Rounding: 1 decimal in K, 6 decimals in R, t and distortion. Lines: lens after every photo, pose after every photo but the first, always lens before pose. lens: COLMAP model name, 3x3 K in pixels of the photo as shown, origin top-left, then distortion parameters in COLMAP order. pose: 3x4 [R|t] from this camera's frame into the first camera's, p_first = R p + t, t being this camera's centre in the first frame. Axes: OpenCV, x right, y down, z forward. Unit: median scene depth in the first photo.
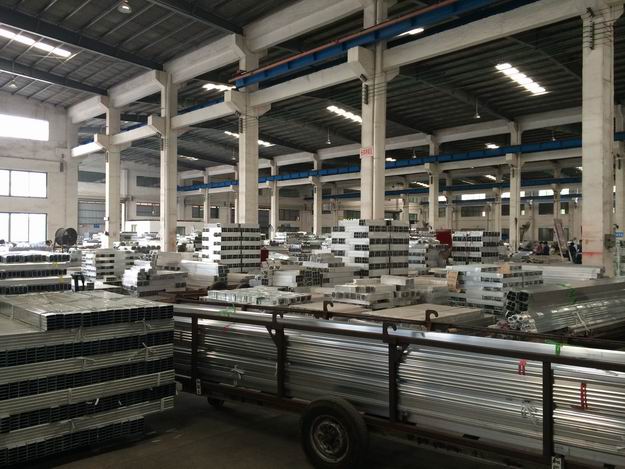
lens RADIAL K [[536.0, 0, 308.1], [0, 536.0, 232.6], [0, 0, 1]] dist [0.097805, -0.143576]
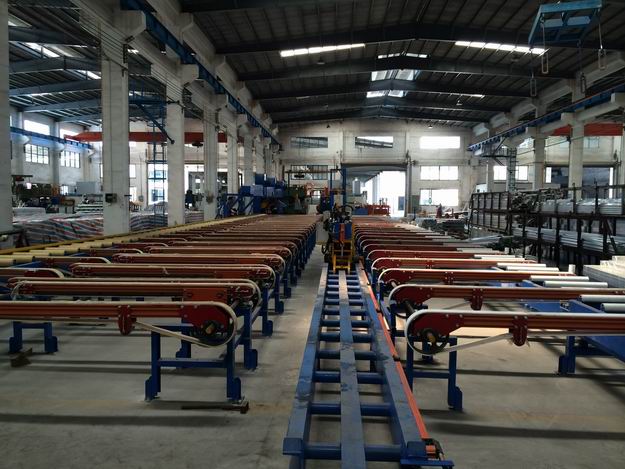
lens RADIAL K [[536.0, 0, 308.1], [0, 536.0, 232.6], [0, 0, 1]] dist [0.097805, -0.143576]
pose [[0.624423, 0.109414, -0.773385, 0.585537], [-0.051753, 0.993760, 0.098807, -0.041362], [0.779370, -0.021673, 0.626189, -0.485157]]
